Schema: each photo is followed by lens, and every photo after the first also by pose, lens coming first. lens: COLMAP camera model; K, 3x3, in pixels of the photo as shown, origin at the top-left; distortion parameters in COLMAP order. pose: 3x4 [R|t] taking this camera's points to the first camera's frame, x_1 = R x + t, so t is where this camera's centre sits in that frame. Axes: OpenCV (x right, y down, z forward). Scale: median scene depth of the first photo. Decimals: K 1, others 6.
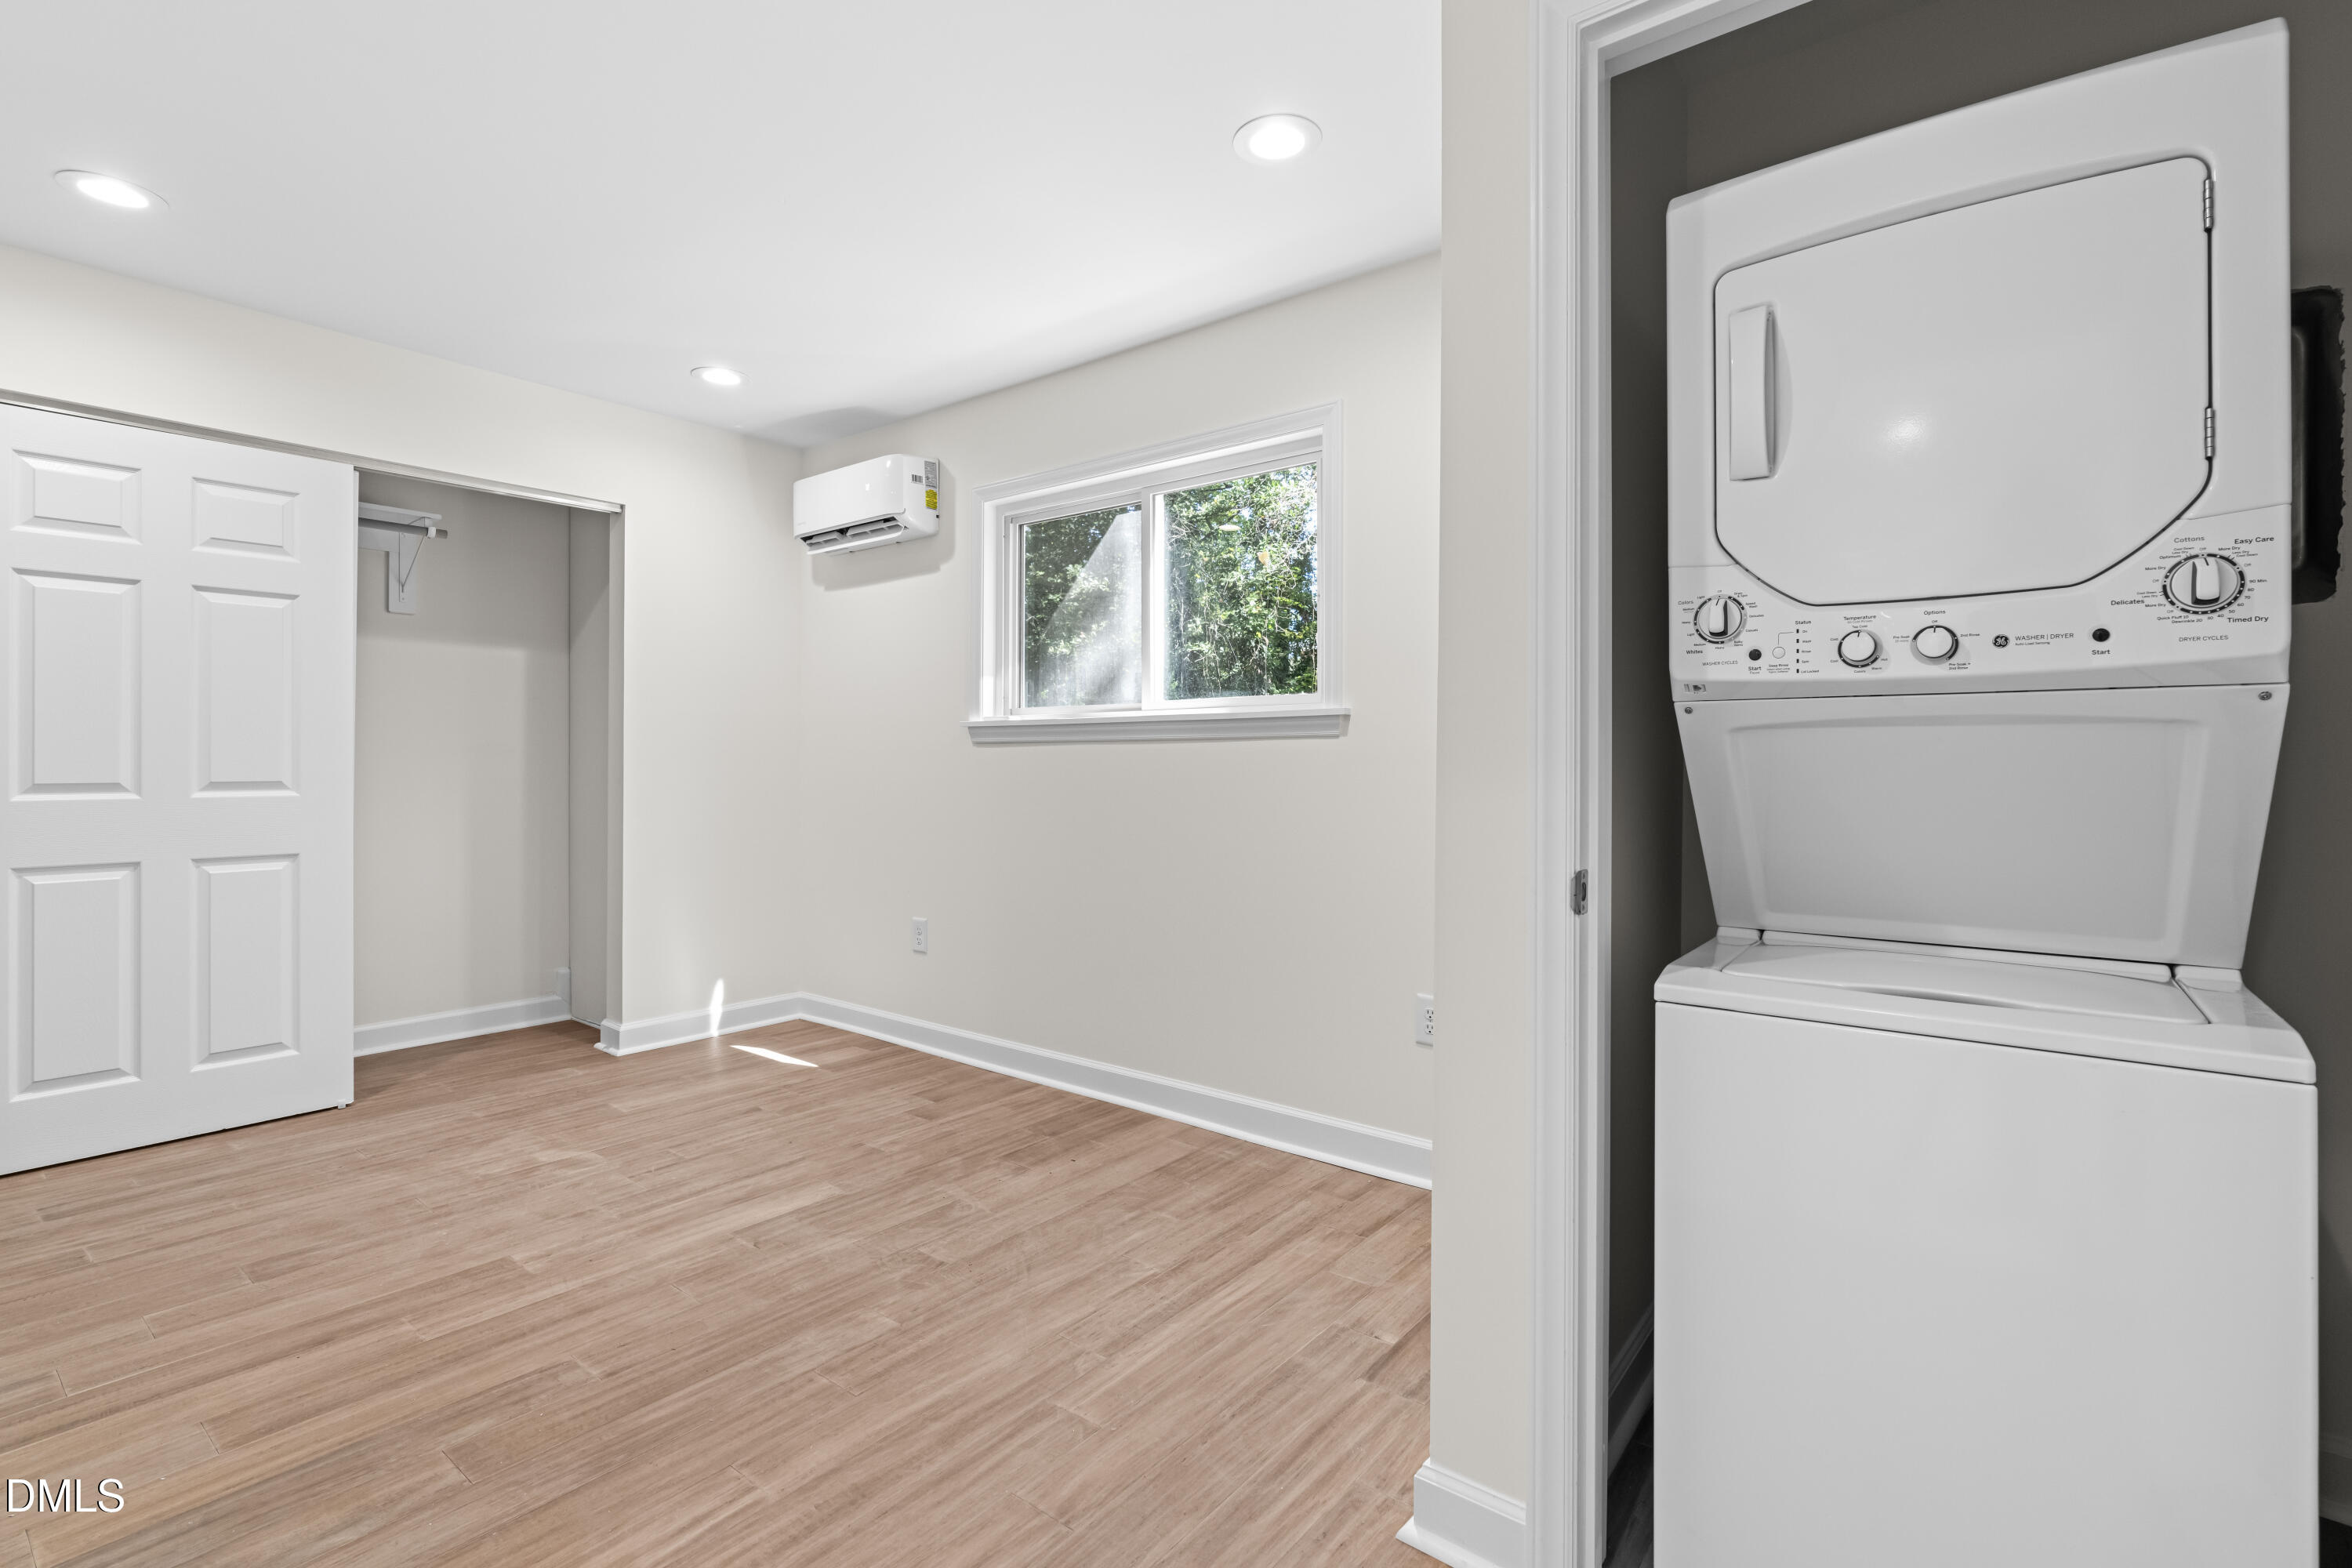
lens RADIAL K [[1068.1, 0, 1181.8], [0, 1068.1, 766.0], [0, 0, 1]] dist [-0.012705, 0.005271]
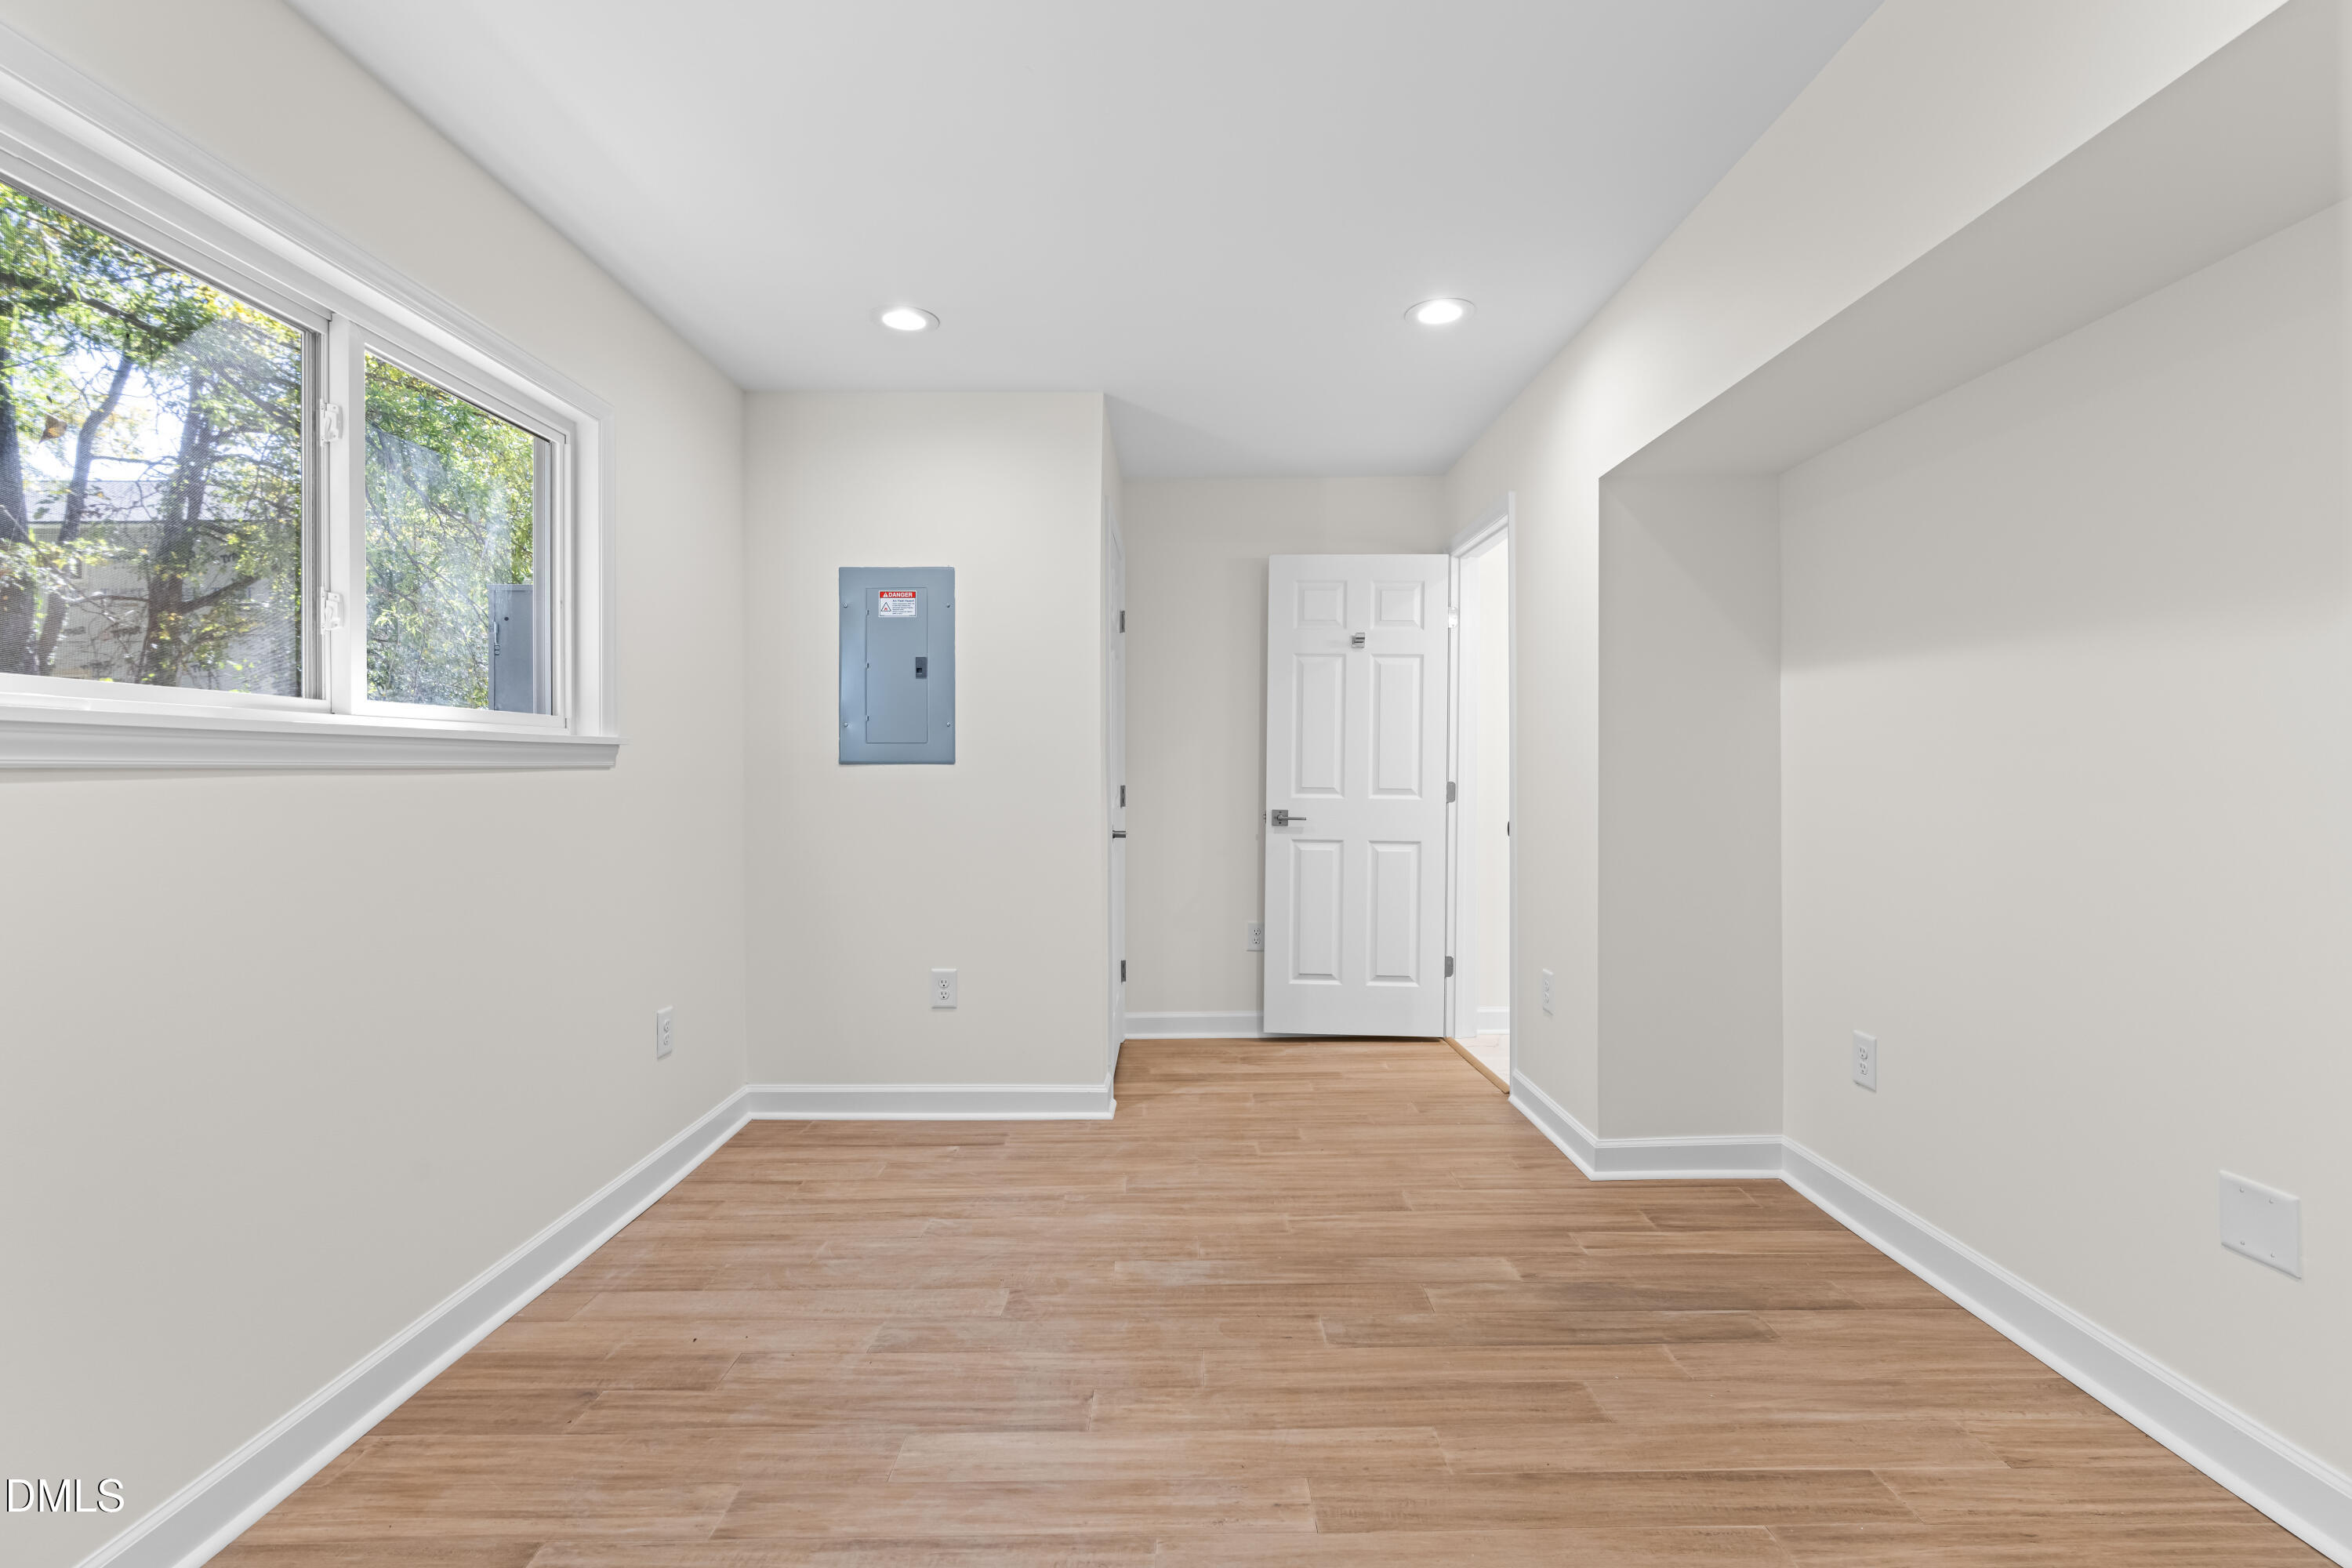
lens RADIAL K [[1062.0, 0, 1180.7], [0, 1062.0, 778.7], [0, 0, 1]] dist [-0.012777, 0.005067]
pose [[-0.612538, -0.007061, 0.790410, -0.956791], [0.005080, 0.999904, 0.012870, -0.029982], [-0.790425, 0.011899, -0.612443, 1.271613]]
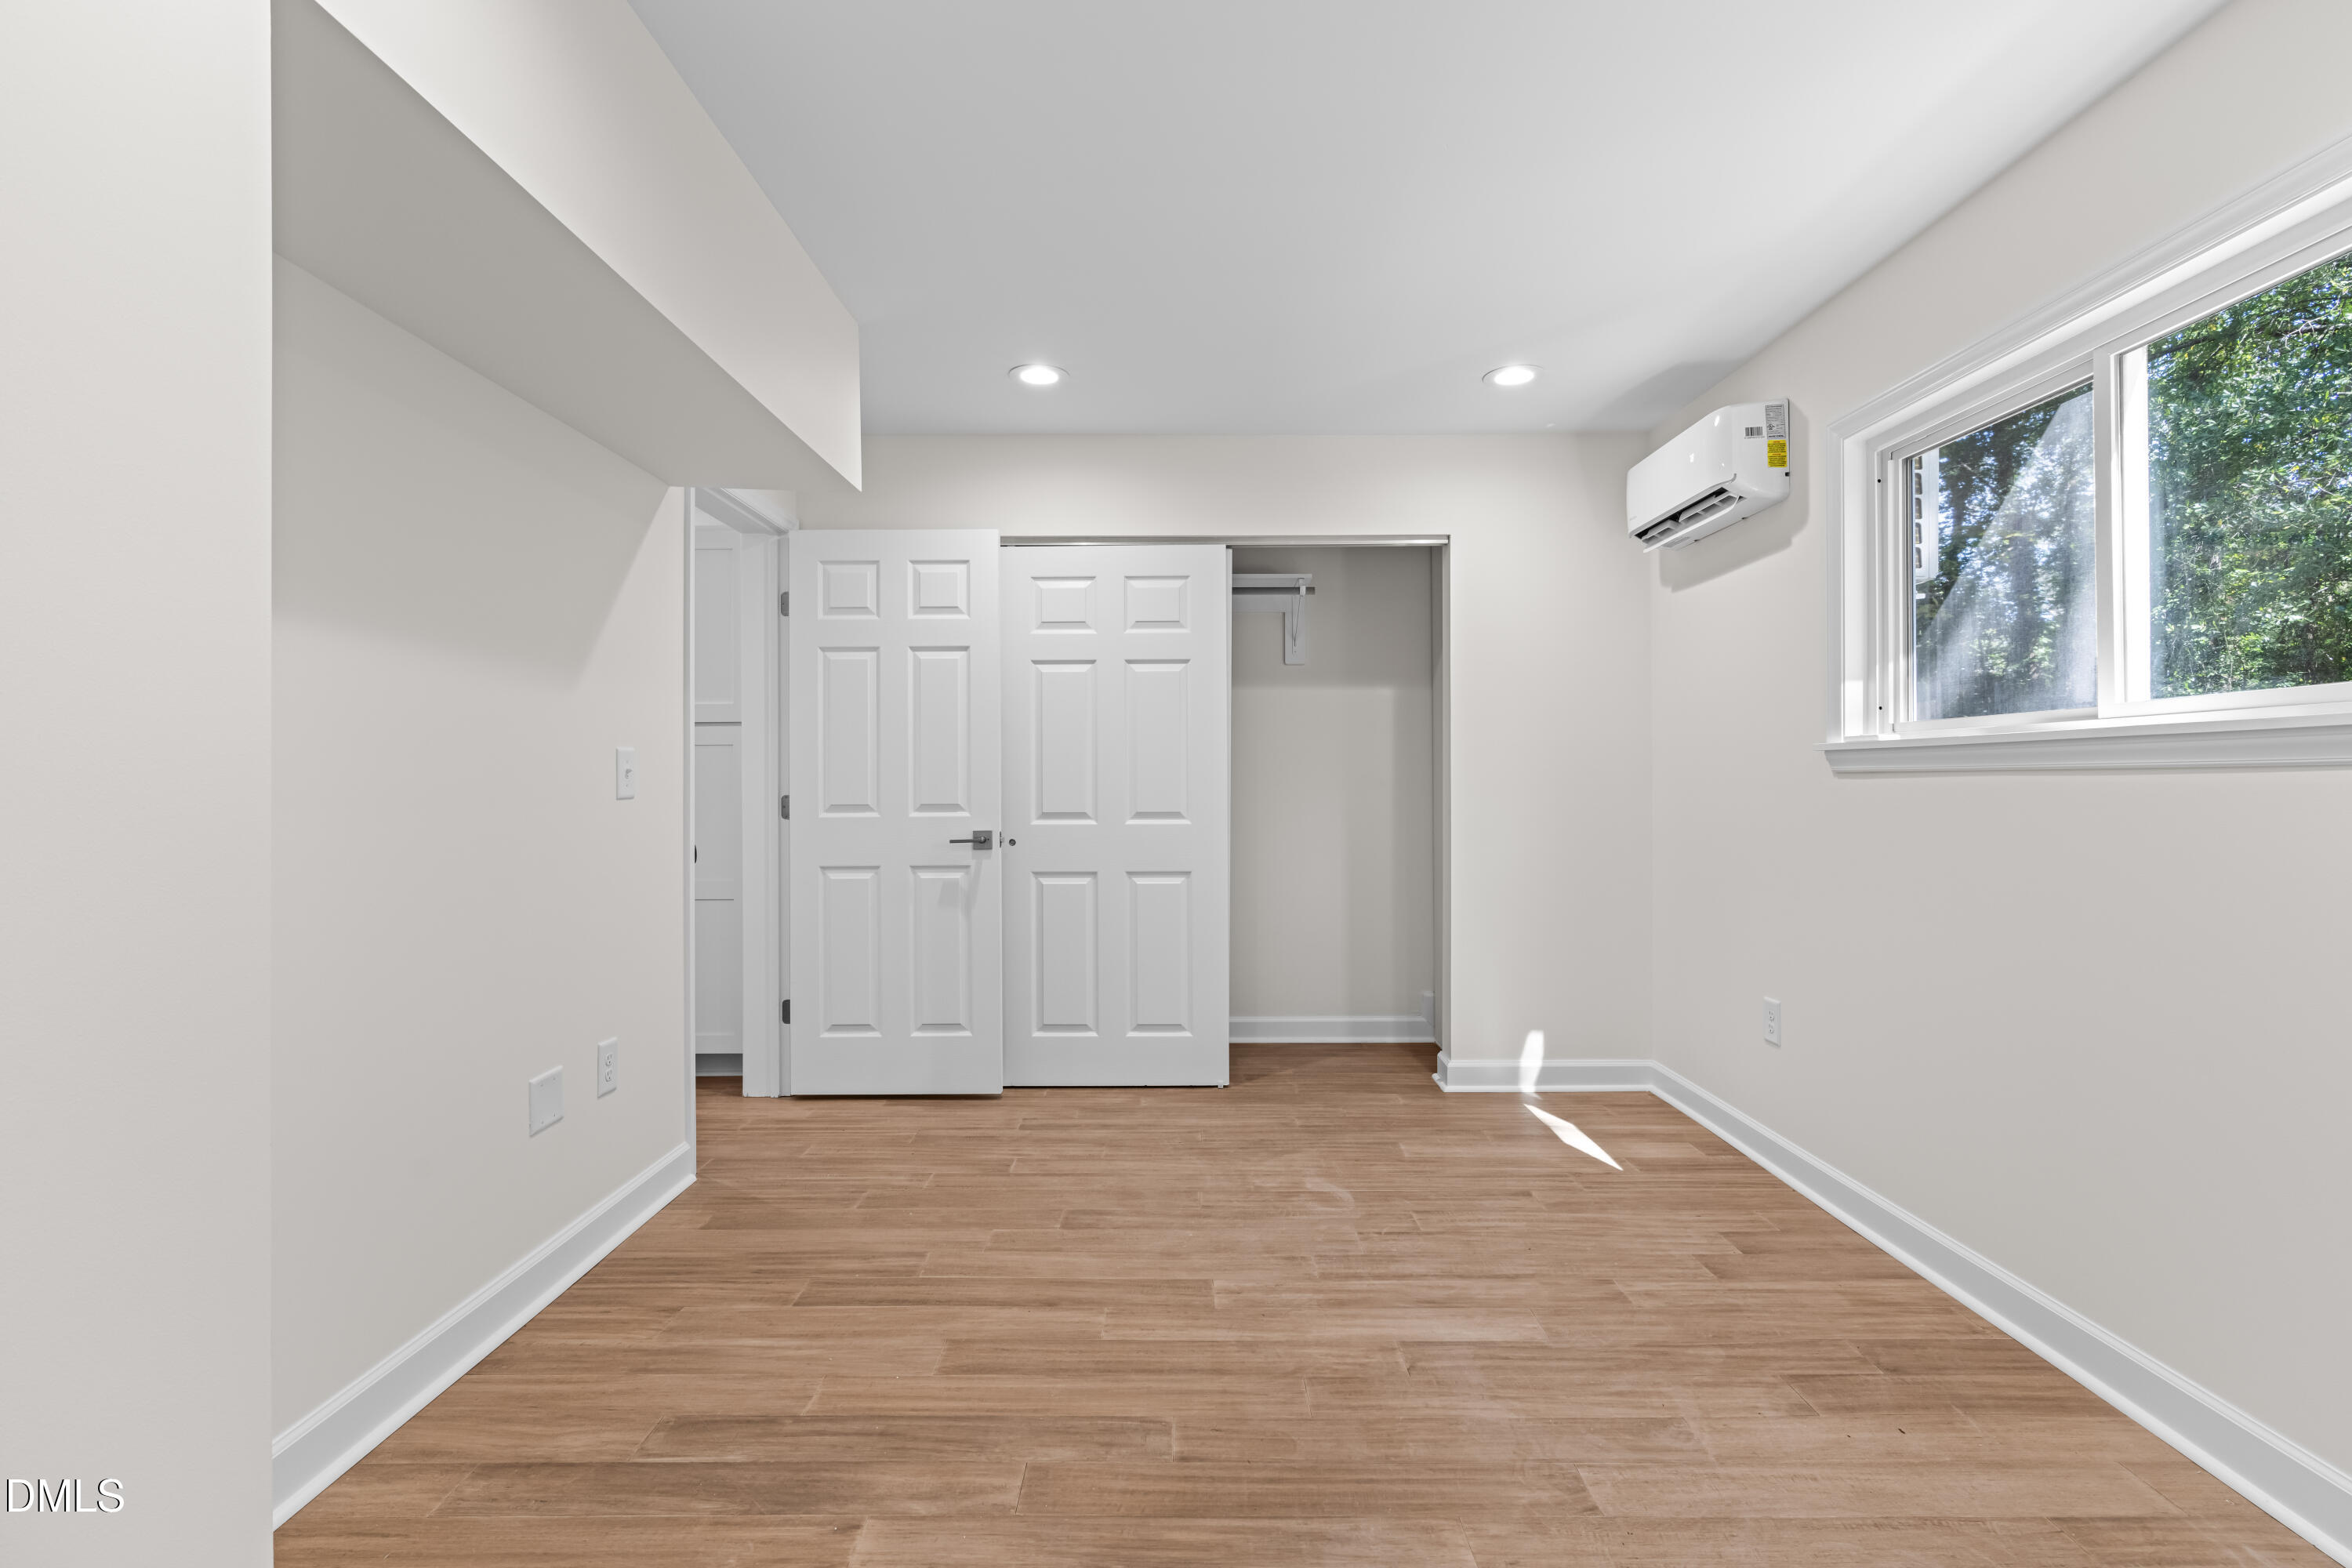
lens RADIAL K [[1062.0, 0, 1180.7], [0, 1062.0, 778.7], [0, 0, 1]] dist [-0.012777, 0.005067]
pose [[0.612271, -0.004885, -0.790633, 0.146729], [0.002339, 0.999988, -0.004368, -0.021886], [0.790644, 0.000825, 0.612275, 0.290542]]
